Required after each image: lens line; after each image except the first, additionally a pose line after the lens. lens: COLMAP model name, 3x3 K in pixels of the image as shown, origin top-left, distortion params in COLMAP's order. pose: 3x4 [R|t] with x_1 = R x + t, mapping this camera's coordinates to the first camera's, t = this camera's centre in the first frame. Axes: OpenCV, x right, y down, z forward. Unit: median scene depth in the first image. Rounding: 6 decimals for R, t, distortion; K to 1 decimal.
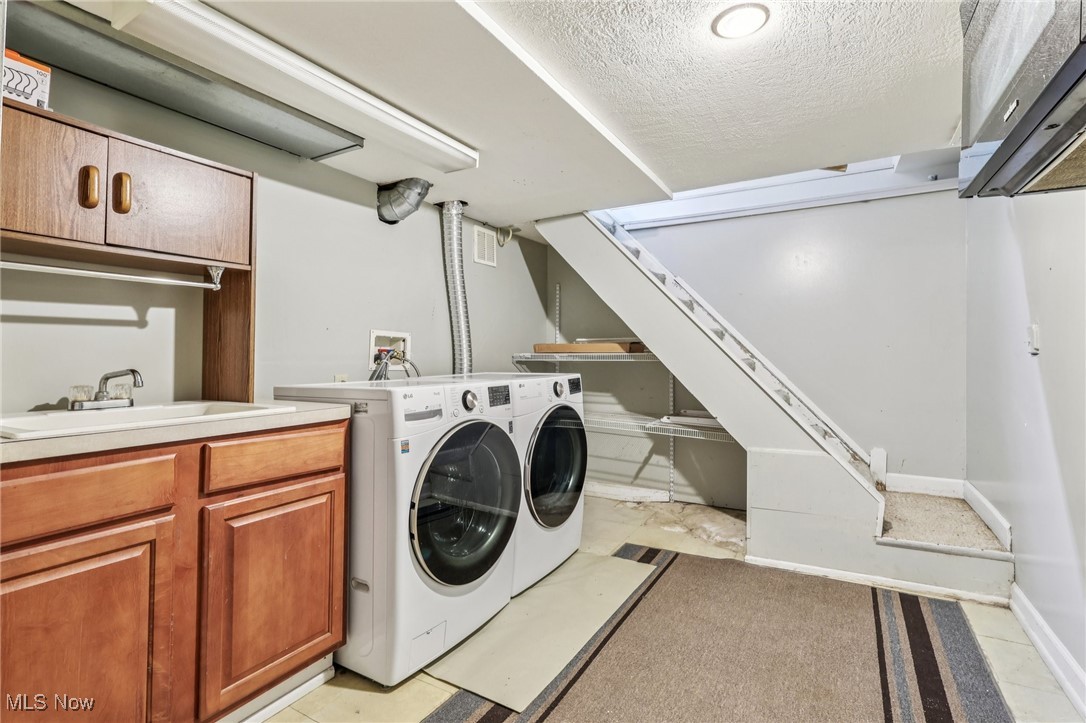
lens RADIAL K [[515.0, 0, 545.0], [0, 515.0, 359.4], [0, 0, 1]] dist [0.003392, 0.000417]
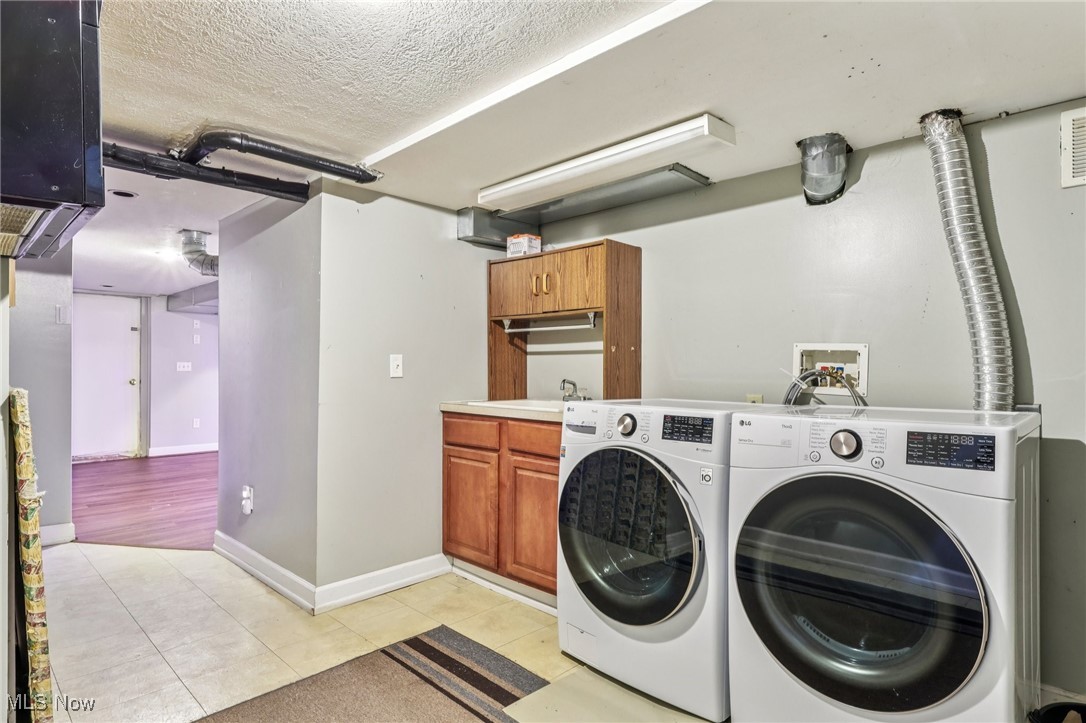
lens RADIAL K [[578.0, 0, 547.5], [0, 578.0, 359.4], [0, 0, 1]] dist [-0.001579, 0.000458]
pose [[-0.225253, -0.007857, -0.974269, 0.953062], [-0.012631, 0.999907, -0.005144, -0.031489], [0.974218, 0.011147, -0.225332, 1.180179]]
